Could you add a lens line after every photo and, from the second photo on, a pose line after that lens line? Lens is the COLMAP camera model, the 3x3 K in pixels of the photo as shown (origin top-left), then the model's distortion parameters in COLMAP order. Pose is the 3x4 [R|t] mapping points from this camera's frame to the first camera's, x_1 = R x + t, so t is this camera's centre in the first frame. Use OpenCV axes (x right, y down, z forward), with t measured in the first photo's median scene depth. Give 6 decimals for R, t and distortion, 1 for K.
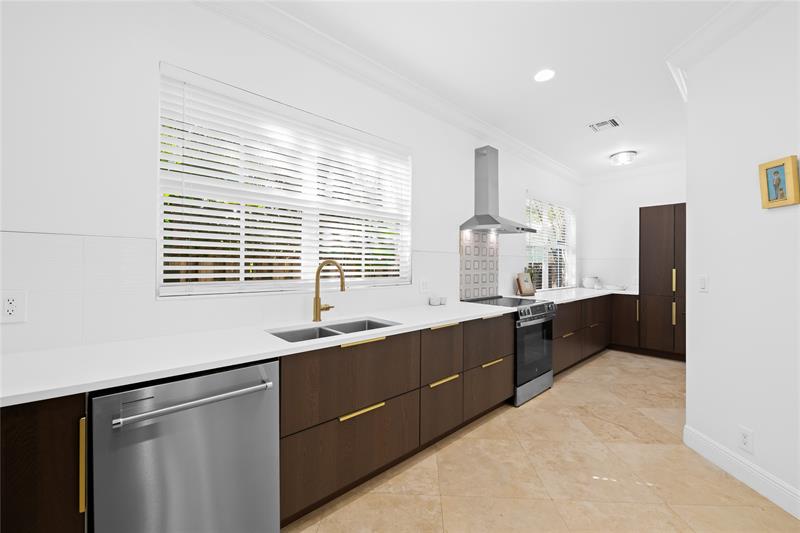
lens RADIAL K [[321.3, 0, 403.6], [0, 321.3, 262.1], [0, 0, 1]] dist [-0.001011, -0.001248]
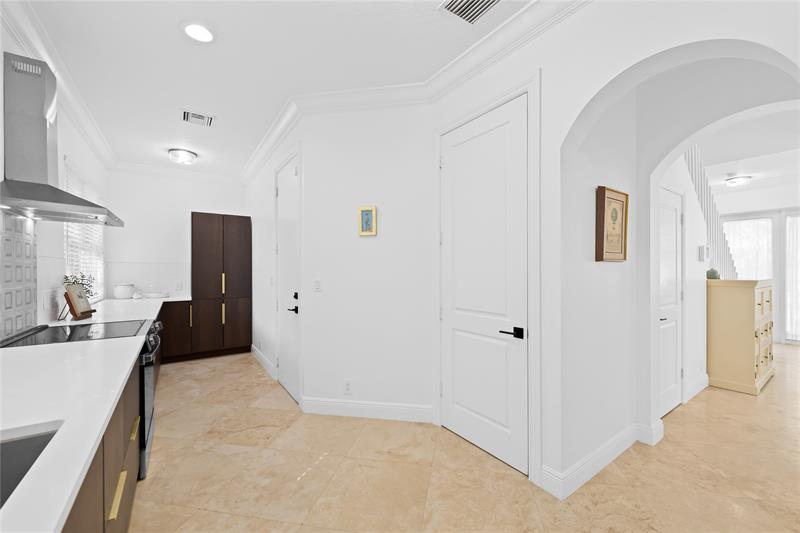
lens RADIAL K [[321.3, 0, 404.7], [0, 321.3, 270.2], [0, 0, 1]] dist [-0.001011, -0.001248]
pose [[0.130175, -0.010610, 0.991434, -0.262029], [-0.007027, 0.999908, 0.011623, -0.010156], [-0.991466, -0.008480, 0.130089, 0.364719]]
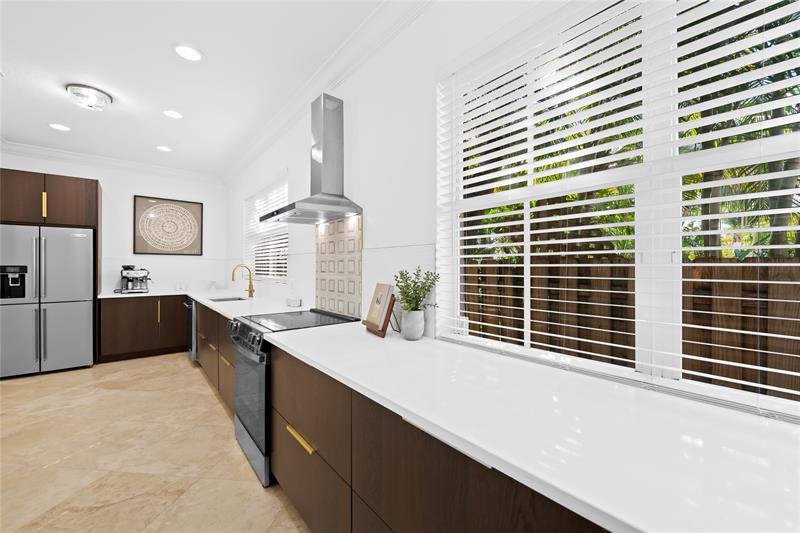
lens RADIAL K [[321.3, 0, 402.3], [0, 321.3, 266.2], [0, 0, 1]] dist [-0.001011, -0.001248]
pose [[-0.051853, -0.007548, -0.998626, 1.193243], [0.008486, 0.999932, -0.007998, 0.019448], [0.998619, -0.008889, -0.051786, 1.512539]]
